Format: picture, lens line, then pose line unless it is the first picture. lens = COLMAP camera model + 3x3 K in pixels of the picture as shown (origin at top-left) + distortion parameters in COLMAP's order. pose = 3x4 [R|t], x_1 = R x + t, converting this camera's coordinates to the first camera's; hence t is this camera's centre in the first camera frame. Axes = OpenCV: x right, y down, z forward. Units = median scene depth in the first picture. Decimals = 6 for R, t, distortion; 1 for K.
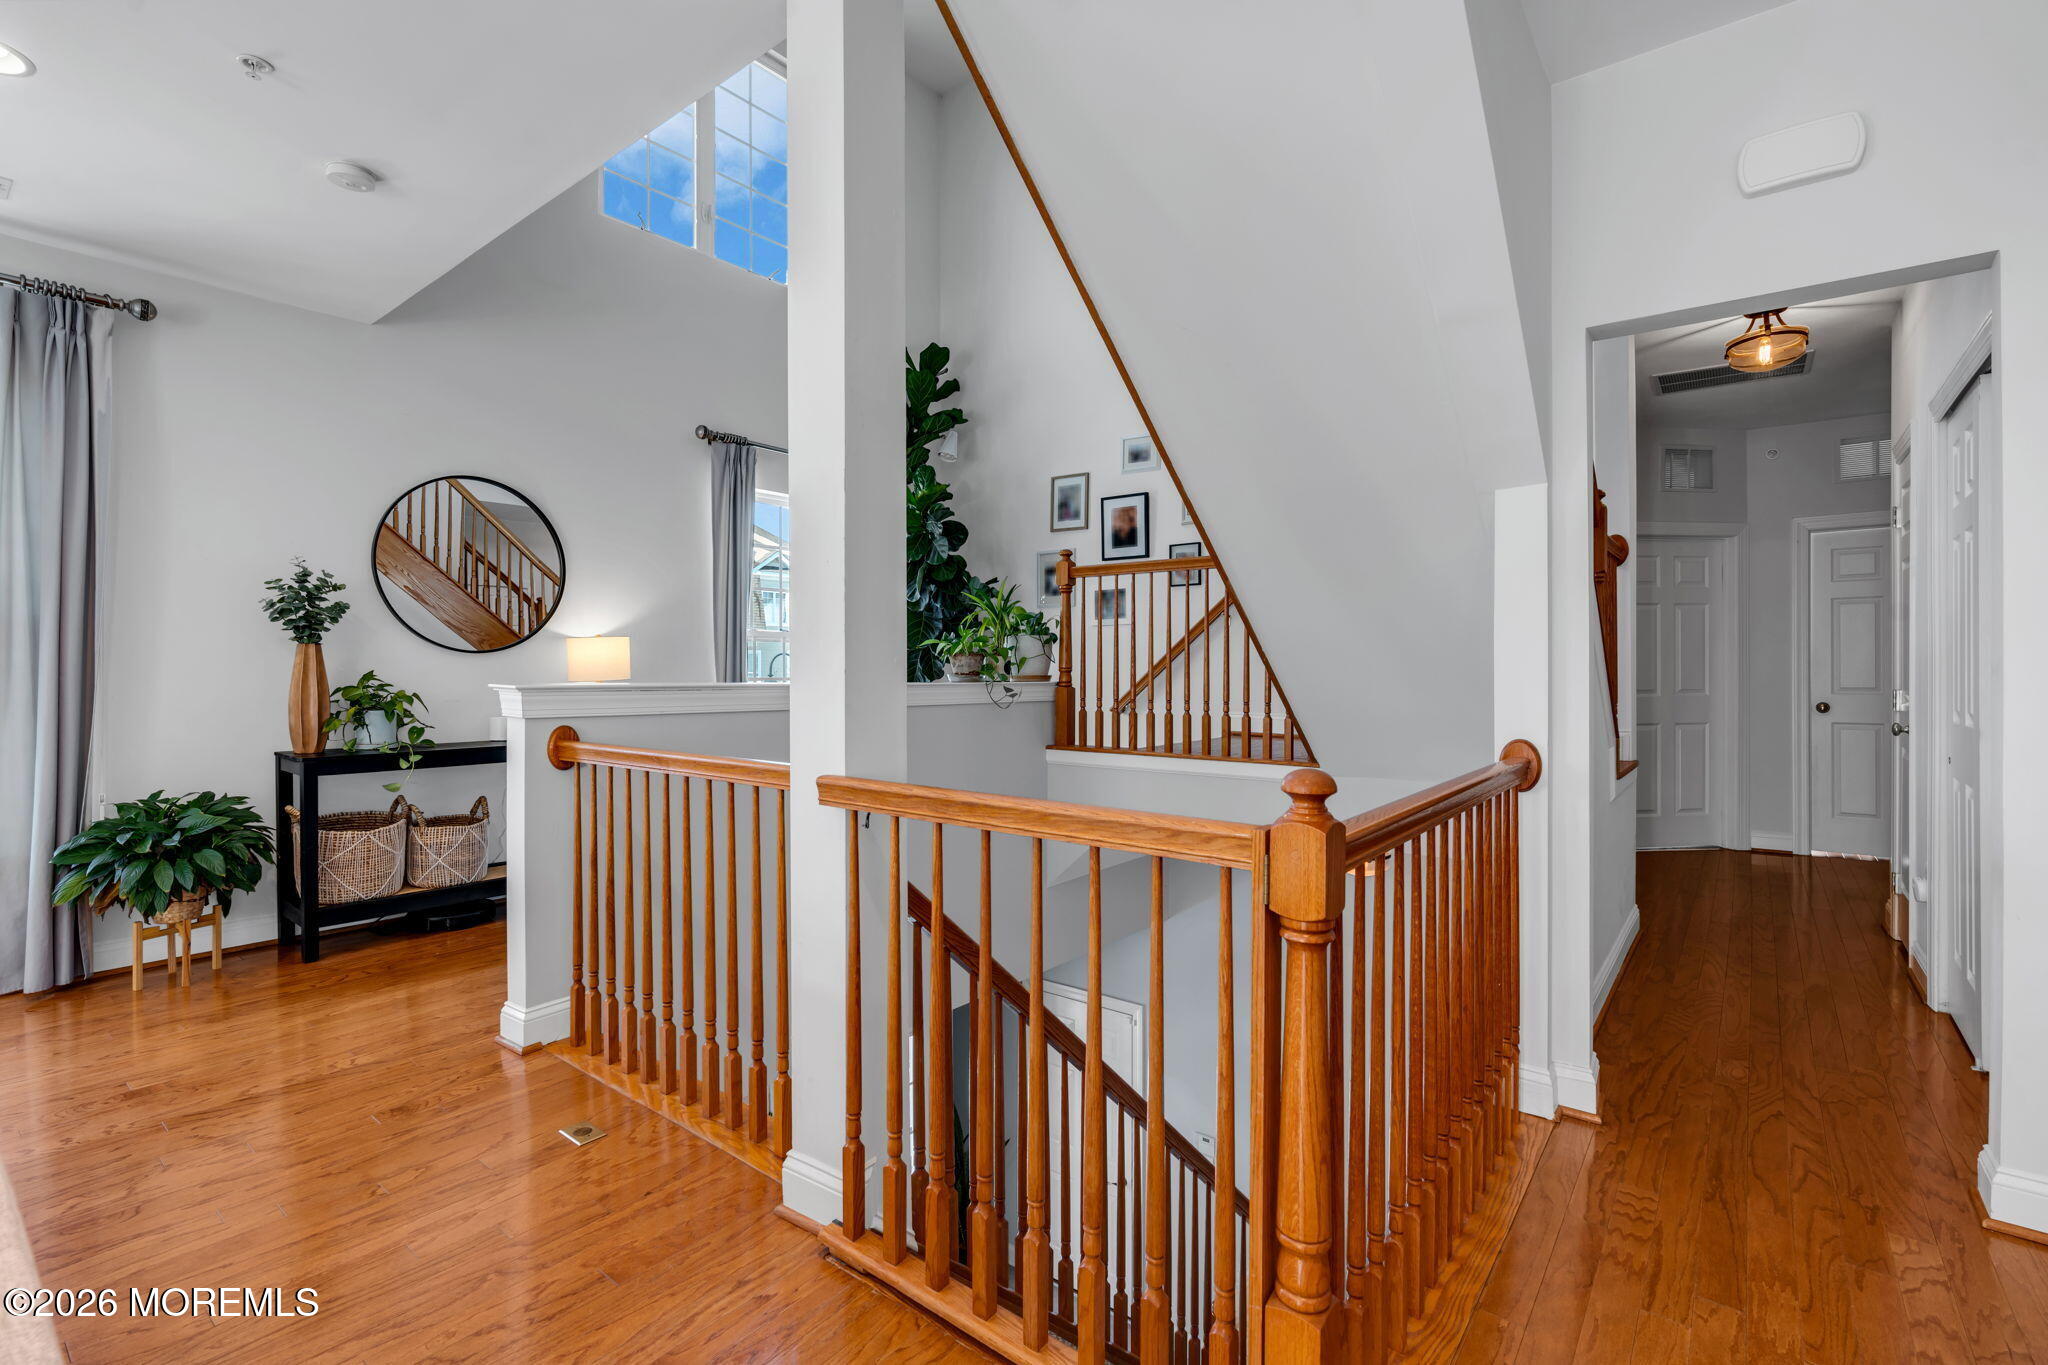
lens RADIAL K [[917.1, 0, 1016.9], [0, 917.1, 679.0], [0, 0, 1]] dist [-0.009009, 0.003575]
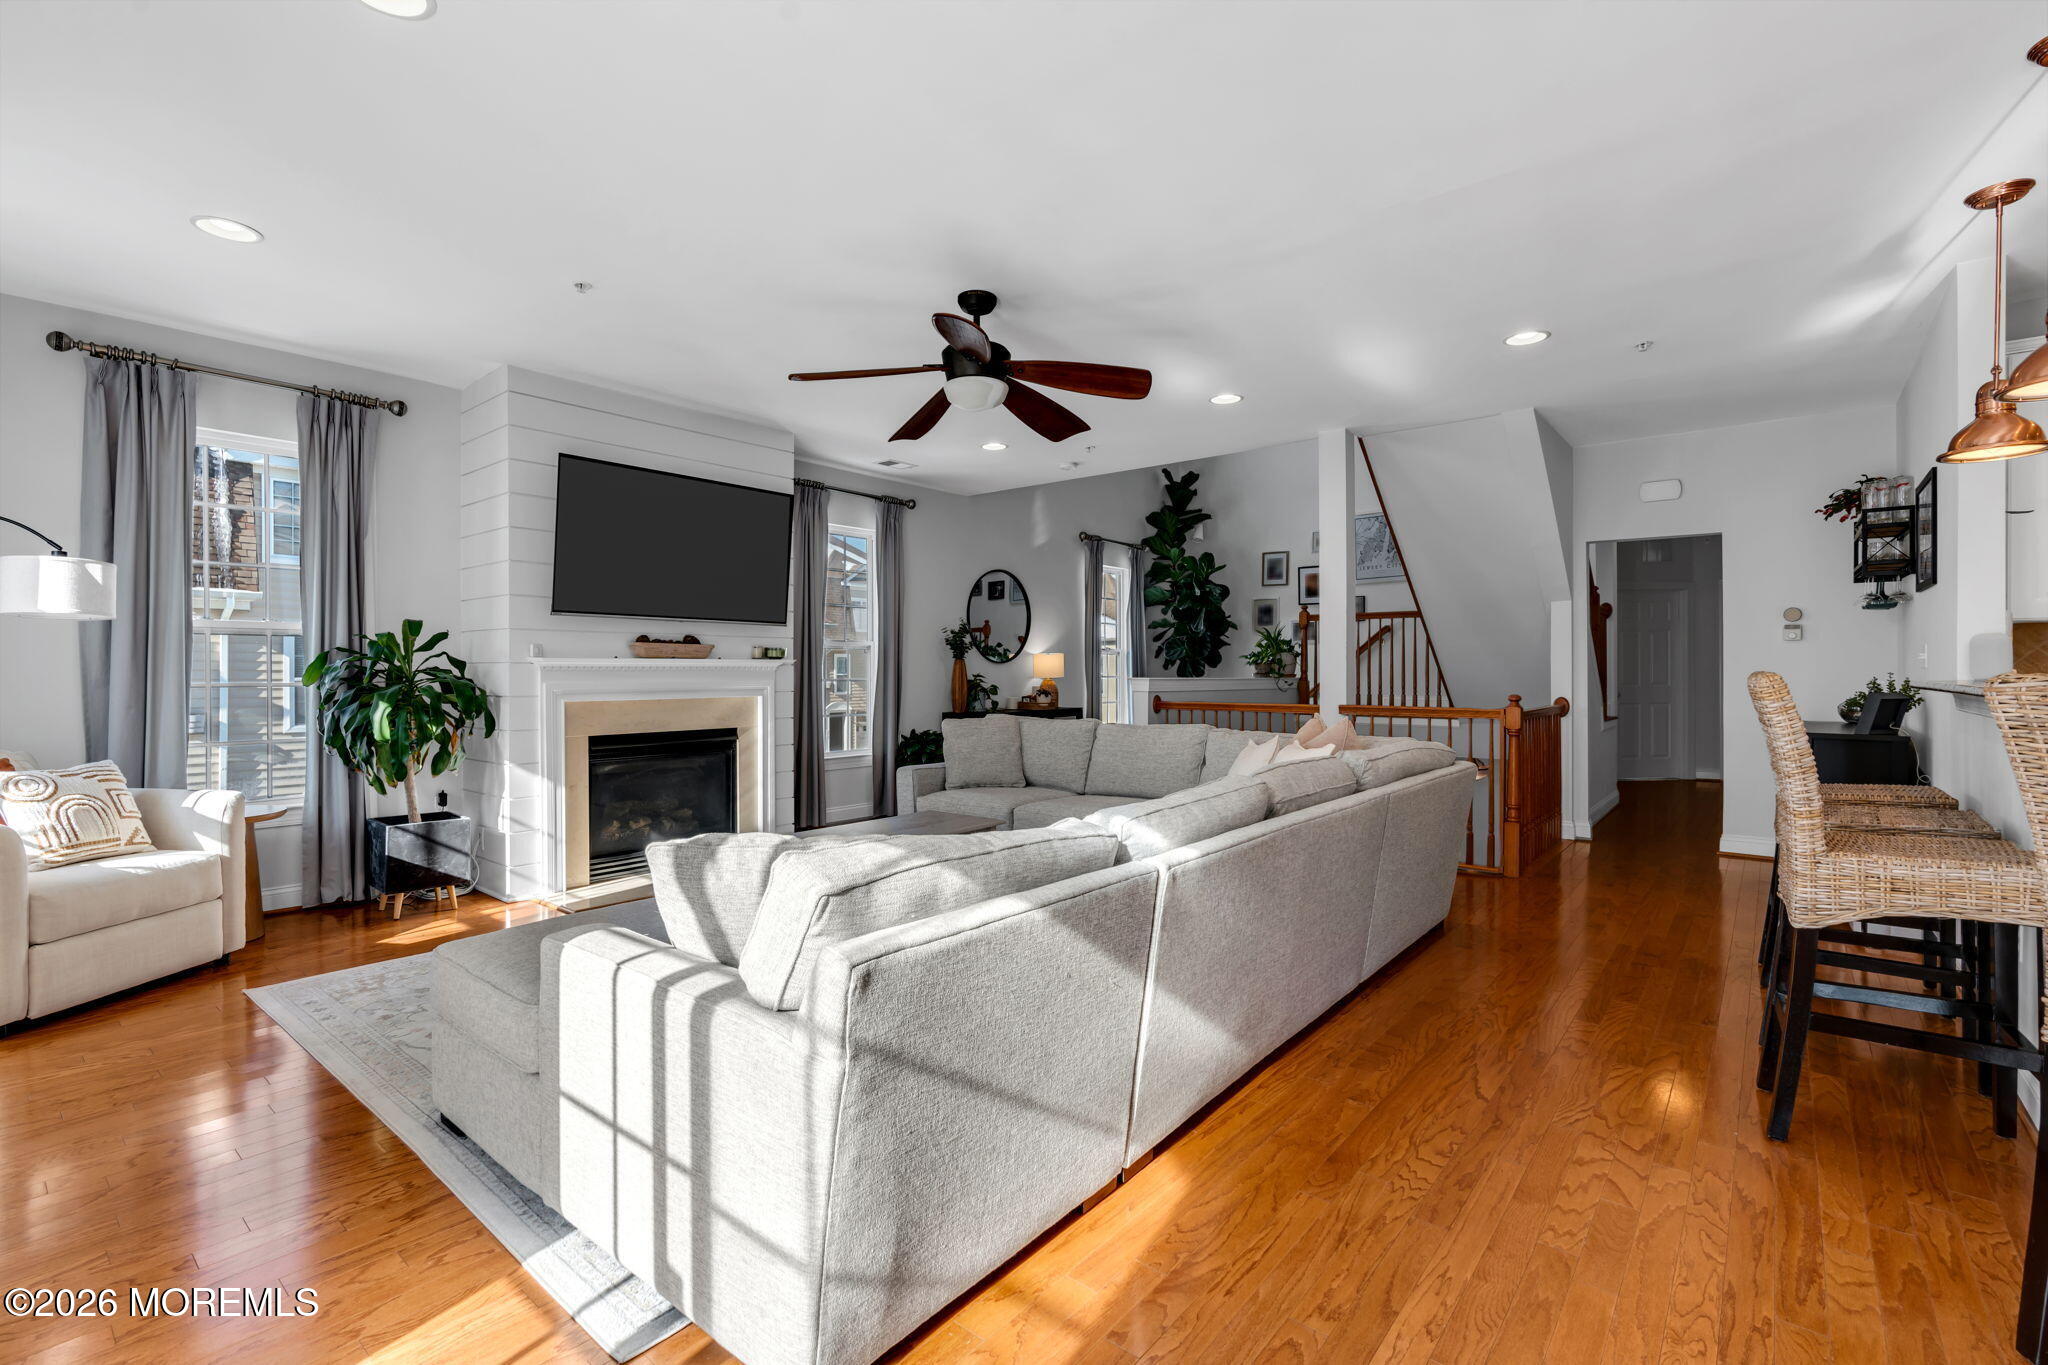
lens RADIAL K [[917.1, 0, 1024.1], [0, 917.1, 675.5], [0, 0, 1]] dist [-0.009009, 0.003575]
pose [[0.999910, -0.001366, -0.013329, -0.588363], [0.001298, 0.999986, -0.005120, 0.008362], [0.013336, 0.005102, 0.999898, -1.013612]]
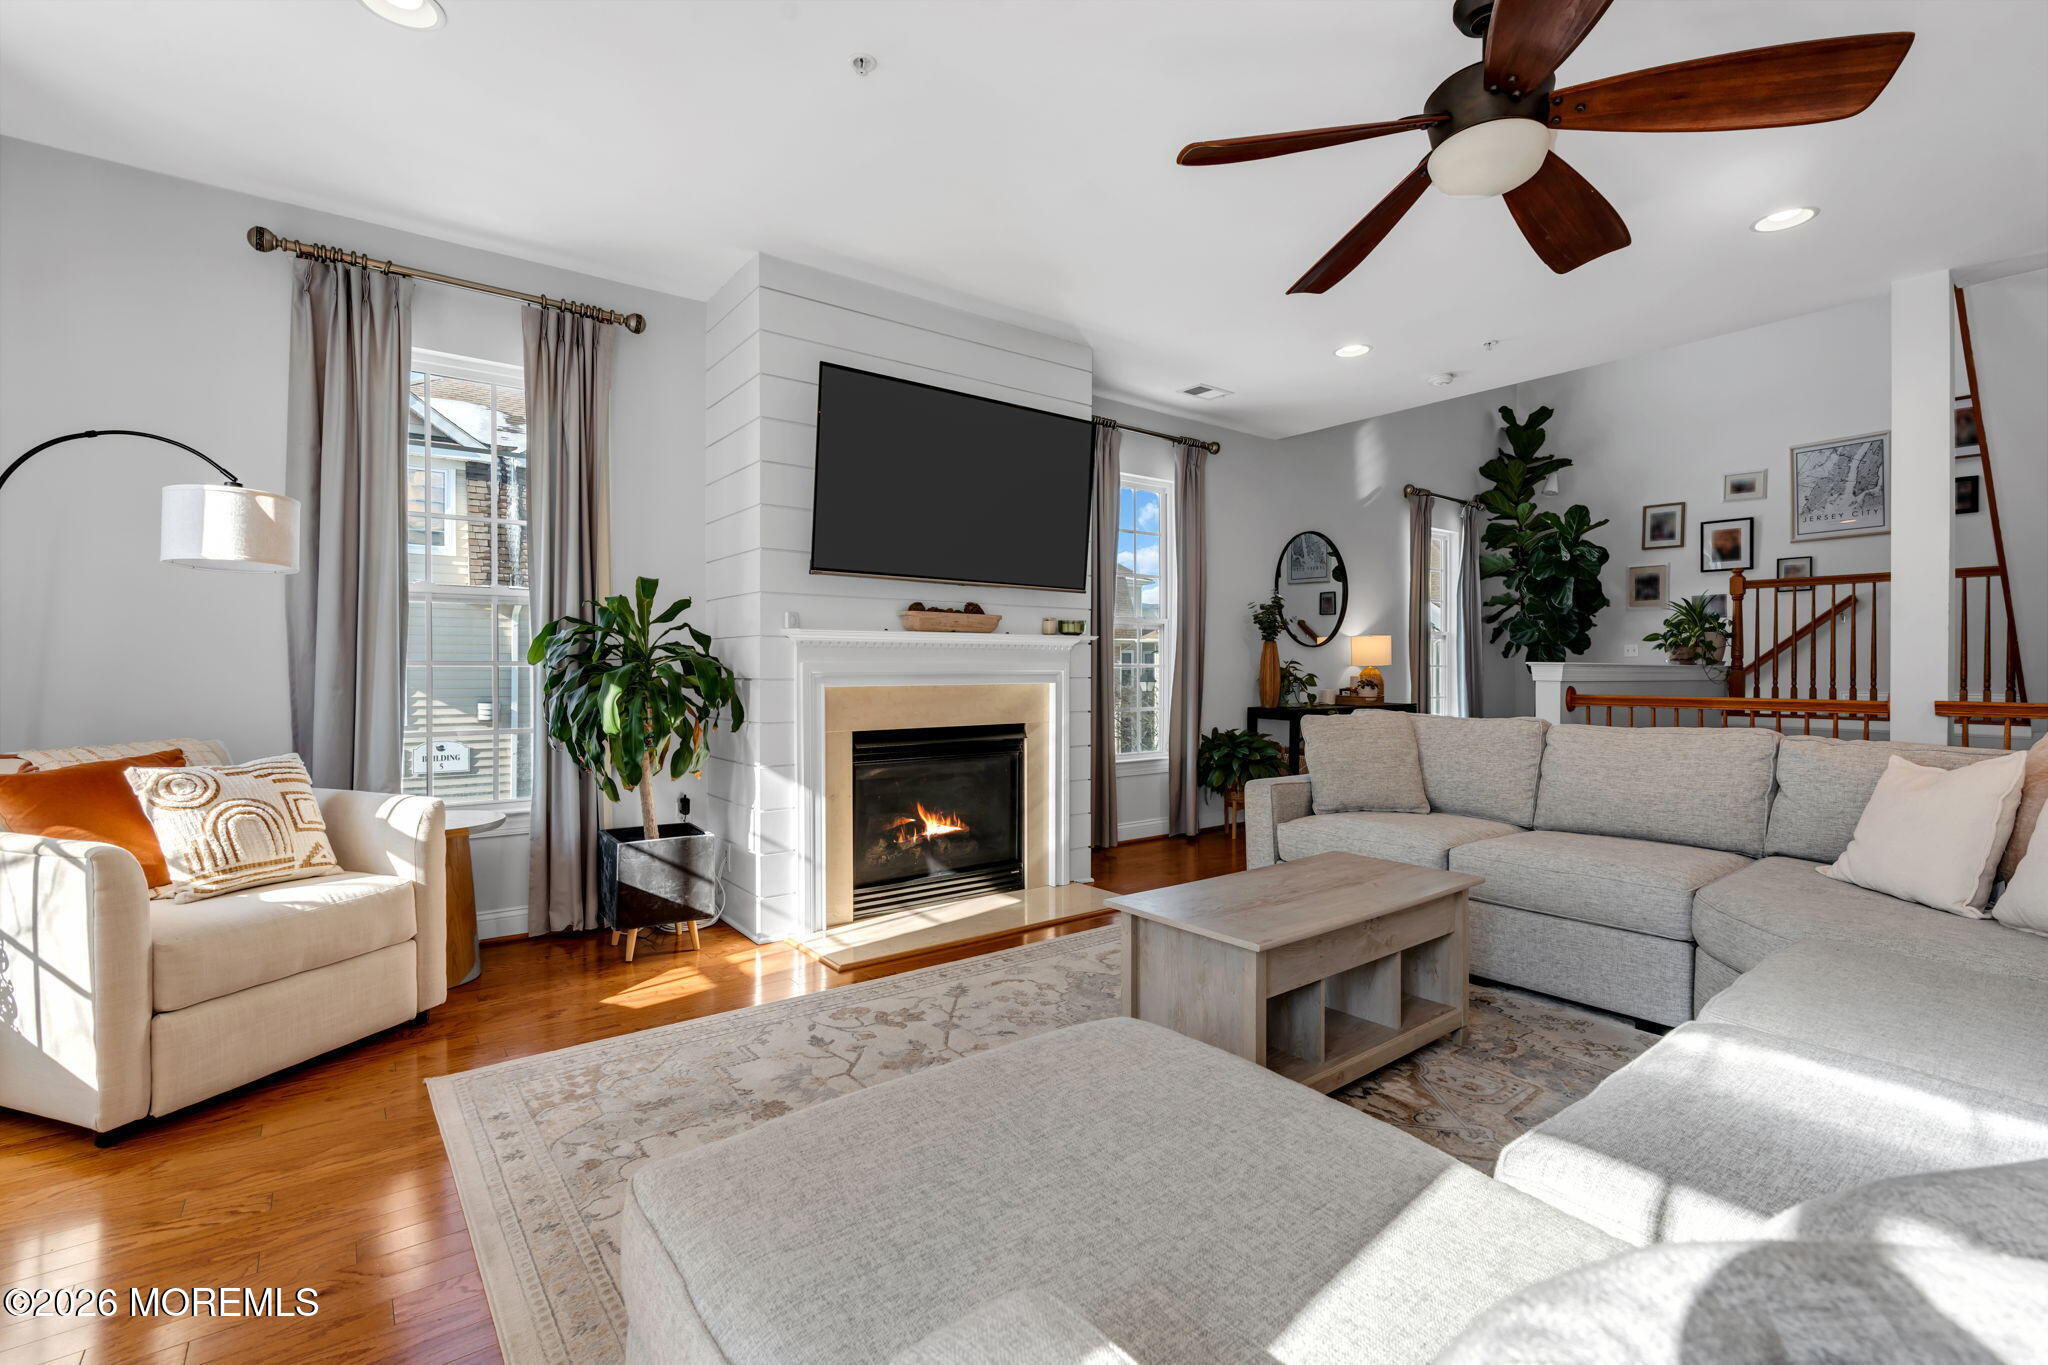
lens RADIAL K [[917.1, 0, 1024.2], [0, 917.1, 674.1], [0, 0, 1]] dist [-0.009009, 0.003575]
pose [[0.971372, 0.001158, -0.237560, -0.792182], [-0.002067, 0.999991, -0.003577, 0.026239], [0.237554, 0.003966, 0.971366, -0.673352]]
